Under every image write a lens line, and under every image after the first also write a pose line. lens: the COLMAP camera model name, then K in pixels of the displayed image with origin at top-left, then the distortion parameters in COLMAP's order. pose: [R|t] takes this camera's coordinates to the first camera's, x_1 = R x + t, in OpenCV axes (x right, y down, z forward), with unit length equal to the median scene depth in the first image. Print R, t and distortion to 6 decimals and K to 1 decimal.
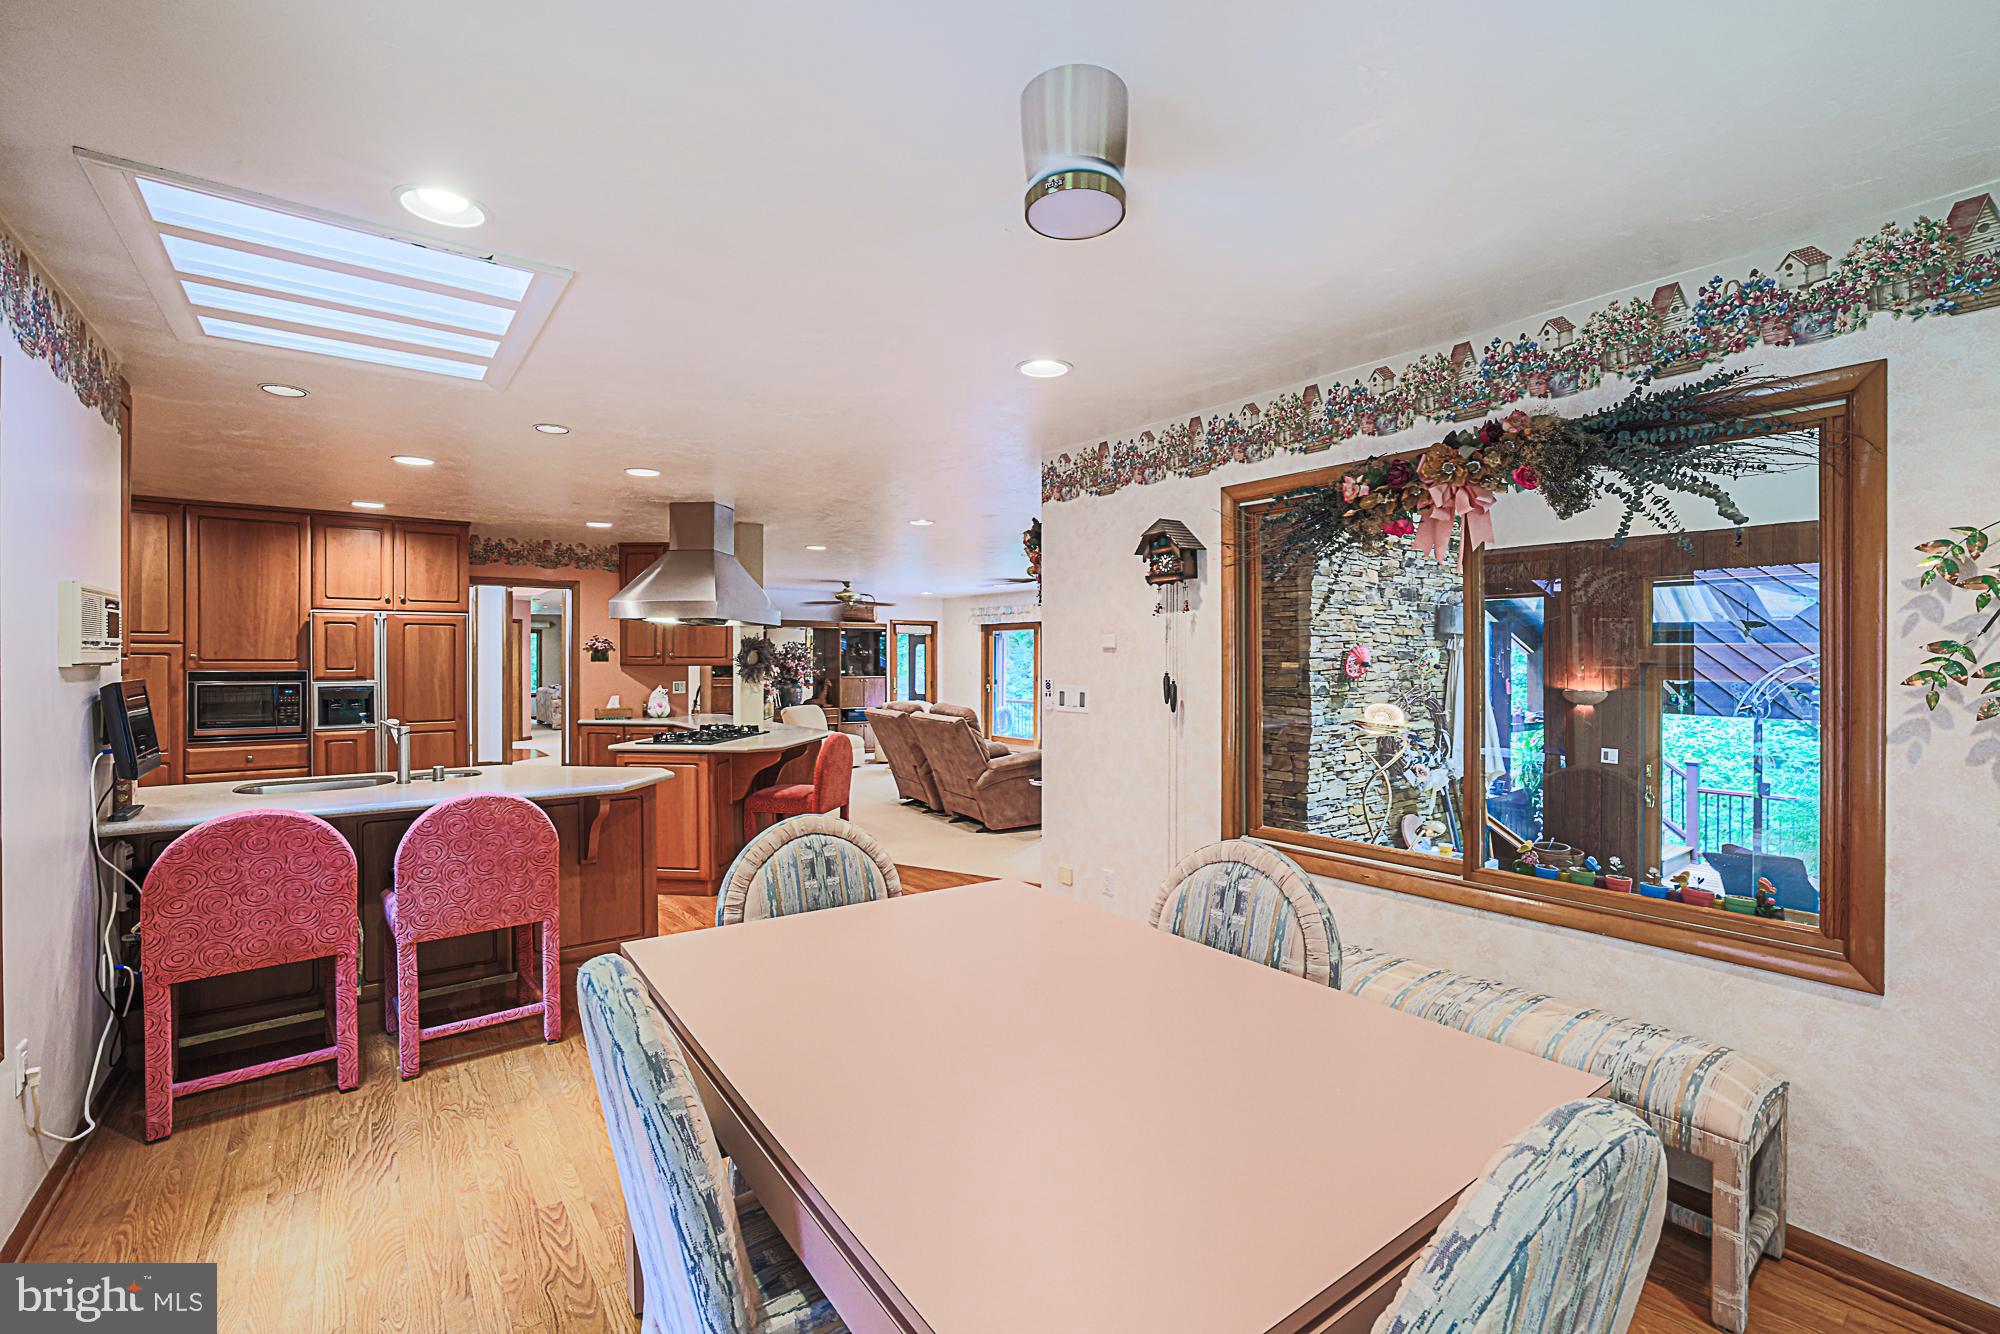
lens RADIAL K [[874.8, 0, 974.8], [0, 874.8, 662.3], [0, 0, 1]] dist [-0.043430, 0.017728]
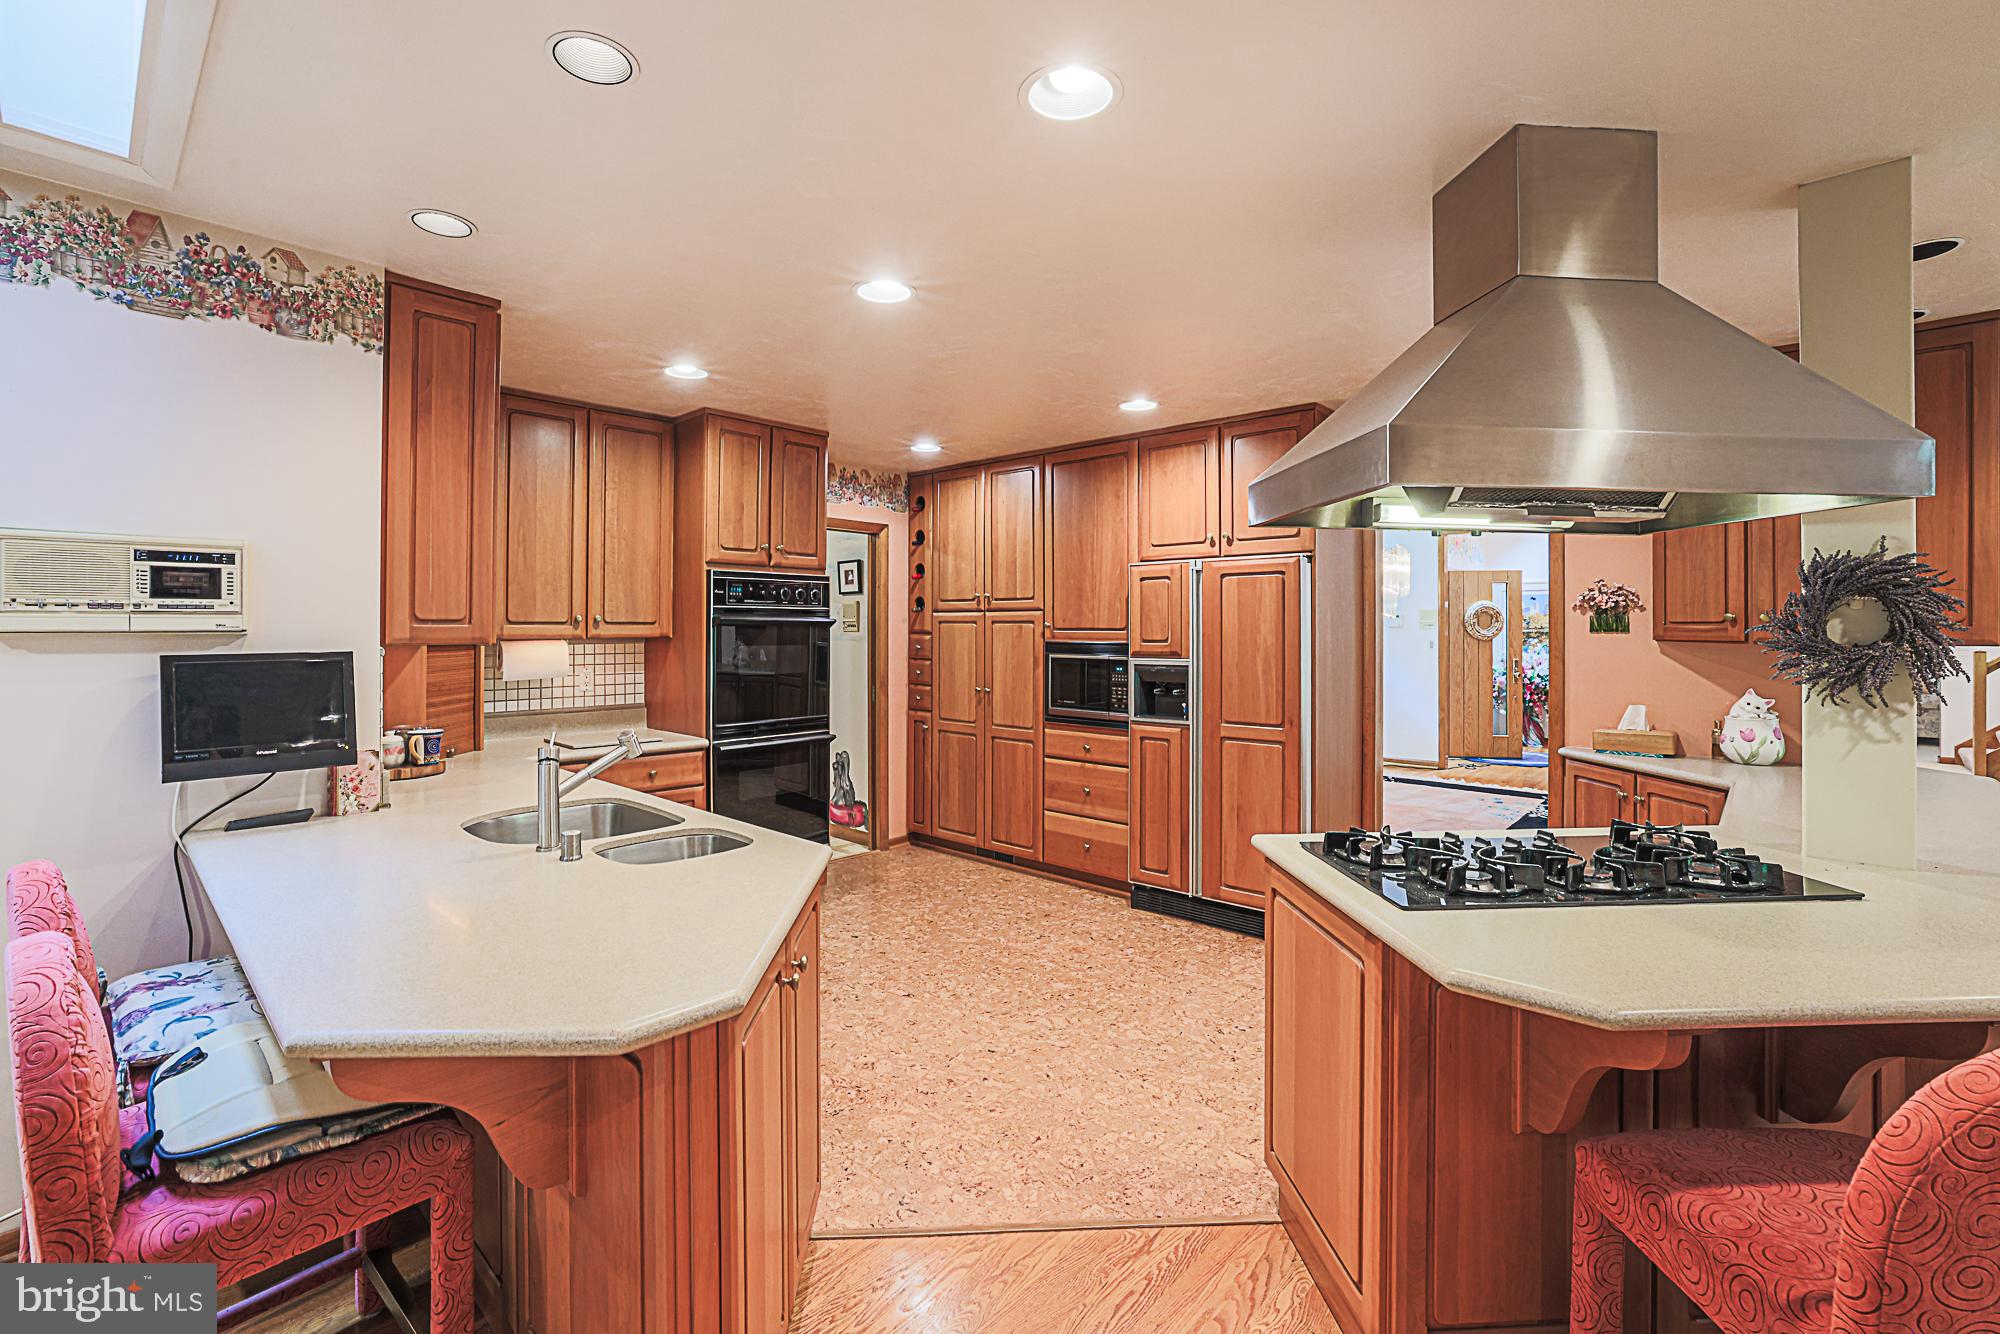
lens RADIAL K [[874.8, 0, 1007.6], [0, 874.8, 611.6], [0, 0, 1]] dist [-0.043430, 0.017728]
pose [[0.206167, -0.020218, -0.978308, -0.029353], [-0.005676, 0.999745, -0.021857, -0.000380], [0.978500, 0.010059, 0.206000, 0.706102]]
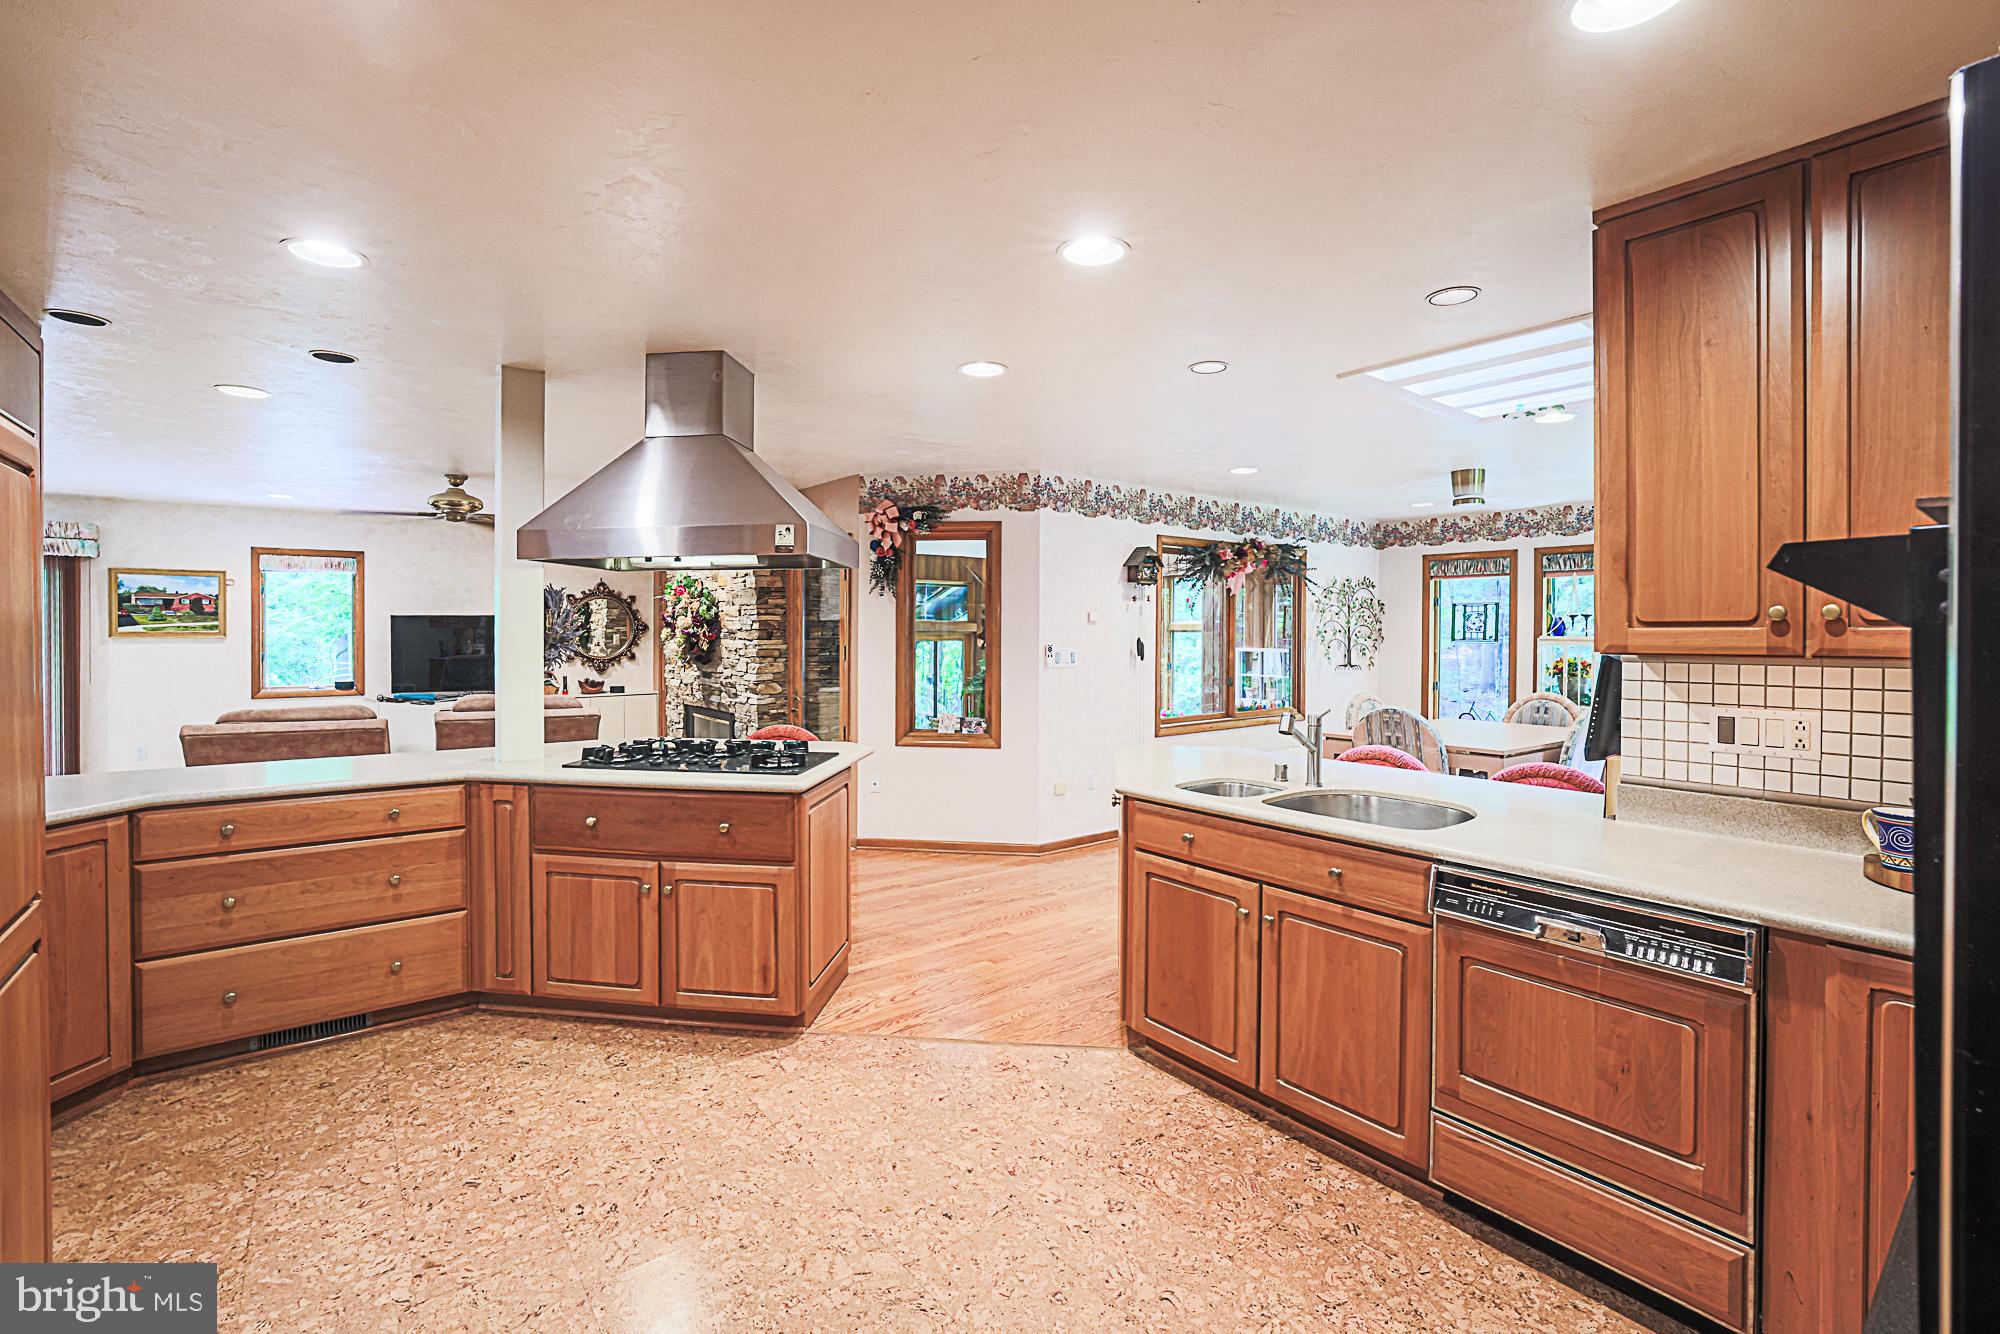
lens RADIAL K [[874.8, 0, 990.1], [0, 874.8, 633.6], [0, 0, 1]] dist [-0.043430, 0.017728]
pose [[-0.026321, -0.004121, 0.999645, -0.865452], [0.001078, 0.999991, 0.004151, -0.001232], [-0.999653, 0.001187, -0.026317, 0.792566]]
